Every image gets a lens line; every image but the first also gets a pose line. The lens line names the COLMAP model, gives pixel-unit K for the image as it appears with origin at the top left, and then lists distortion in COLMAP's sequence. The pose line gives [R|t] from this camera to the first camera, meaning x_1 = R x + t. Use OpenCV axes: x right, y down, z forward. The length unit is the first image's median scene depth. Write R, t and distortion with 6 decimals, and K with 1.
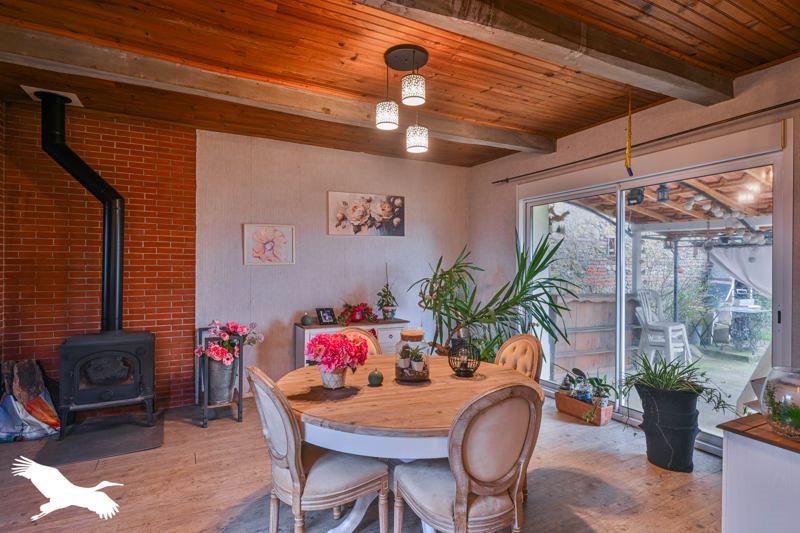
lens RADIAL K [[418.7, 0, 398.9], [0, 418.7, 266.3], [0, 0, 1]] dist [-0.000457, -0.000119]
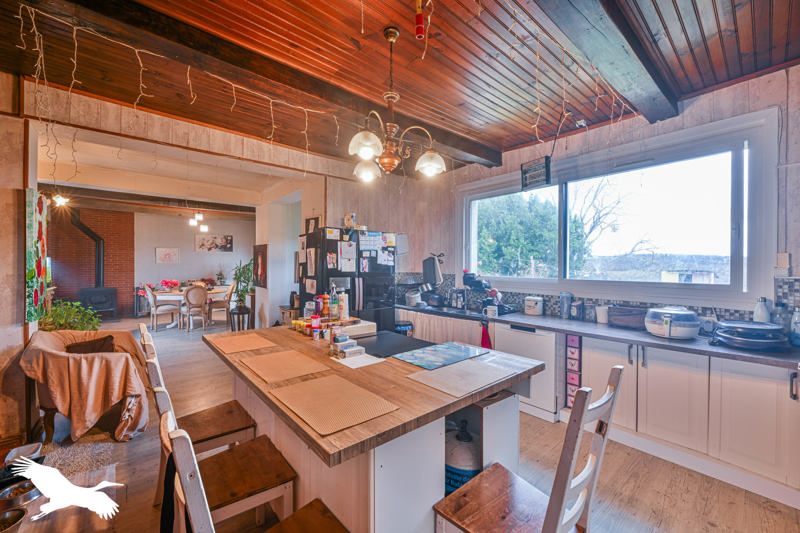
lens RADIAL K [[315.9, 0, 401.2], [0, 315.9, 265.6], [0, 0, 1]] dist [0.000290, 0.000033]
pose [[0.974604, -0.003408, 0.223911, 0.625547], [0.001855, 0.999973, 0.007149, -0.000071], [-0.223929, -0.006552, 0.974583, -1.165959]]
